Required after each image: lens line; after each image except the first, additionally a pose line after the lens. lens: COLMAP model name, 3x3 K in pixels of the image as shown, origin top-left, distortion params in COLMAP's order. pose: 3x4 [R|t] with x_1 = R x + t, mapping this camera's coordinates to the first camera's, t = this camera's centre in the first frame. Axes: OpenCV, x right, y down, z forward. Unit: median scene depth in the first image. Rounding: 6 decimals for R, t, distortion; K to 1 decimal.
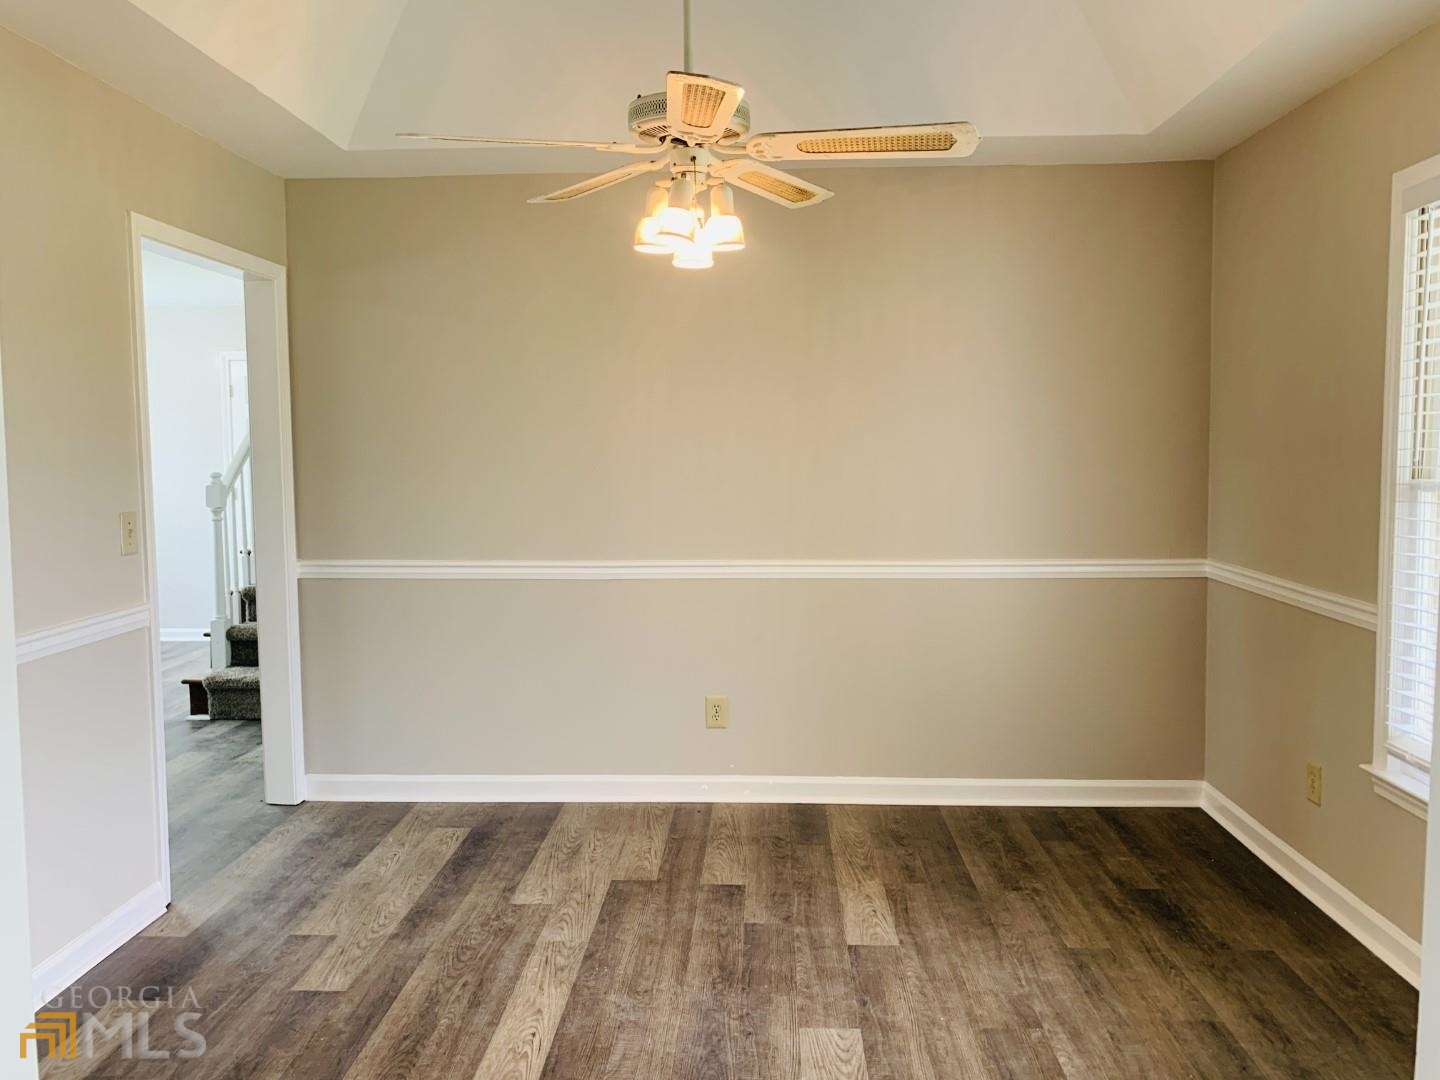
lens RADIAL K [[1088.0, 0, 732.4], [0, 1088.0, 536.5], [0, 0, 1]] dist [0.109746, -0.167365]
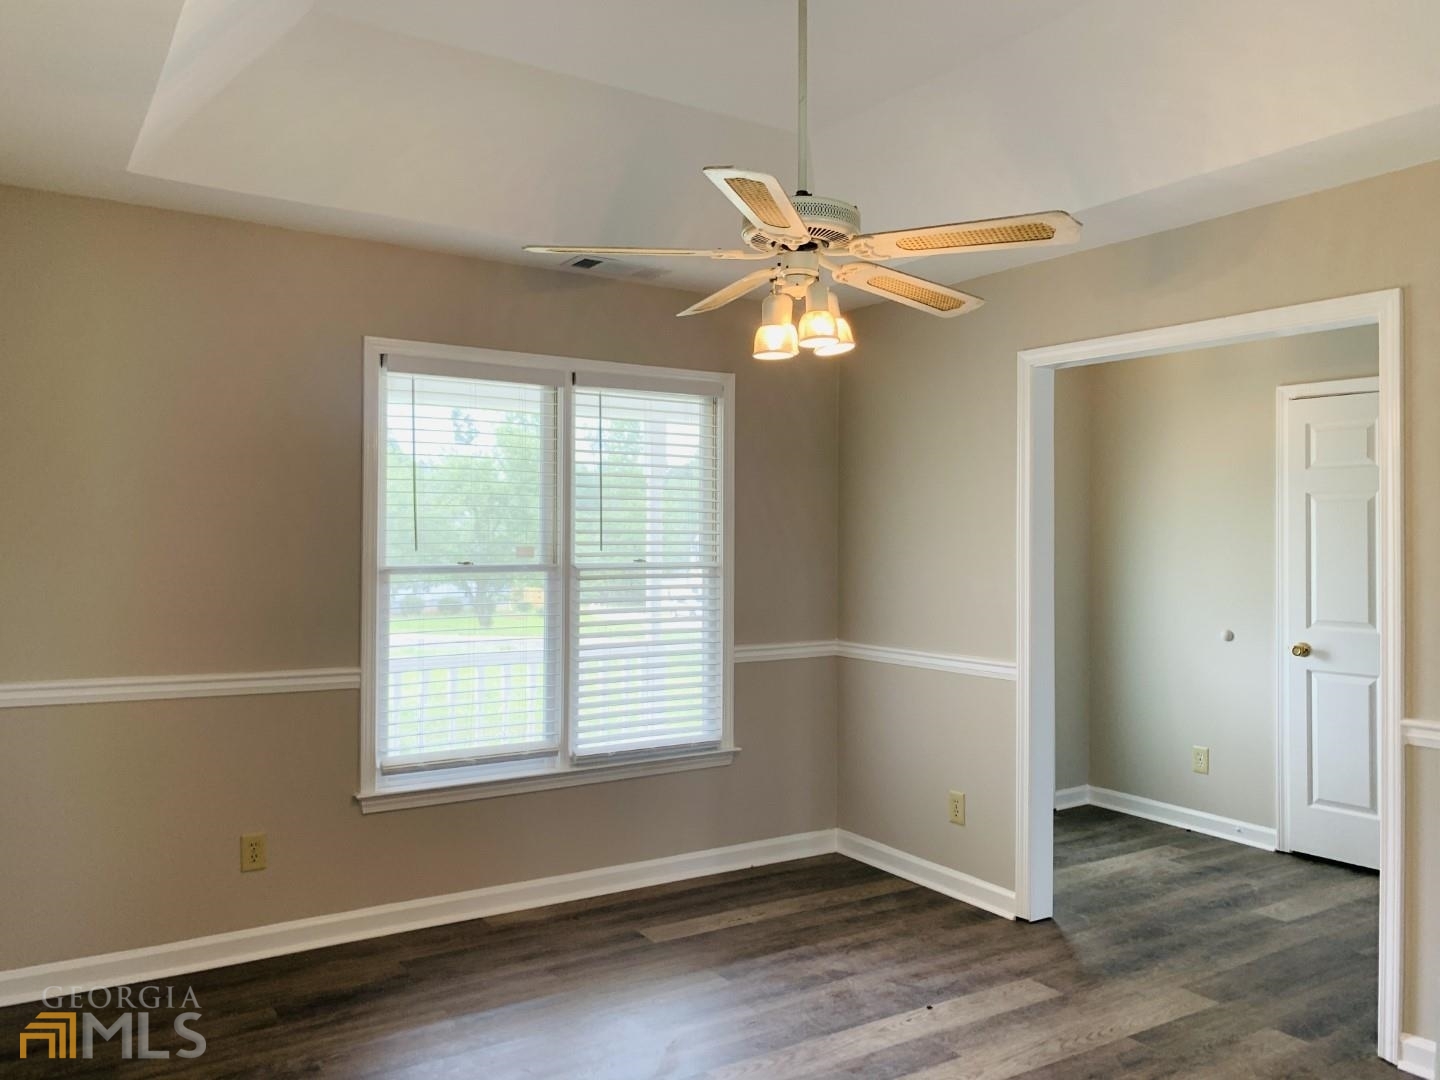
lens RADIAL K [[1098.1, 0, 716.3], [0, 1098.1, 502.2], [0, 0, 1]] dist [0.000629, -0.000260]
pose [[-0.573287, 0.021982, 0.819060, -0.702653], [0.049779, 0.998728, 0.008038, -0.118224], [-0.817841, 0.045380, -0.573652, 1.385137]]
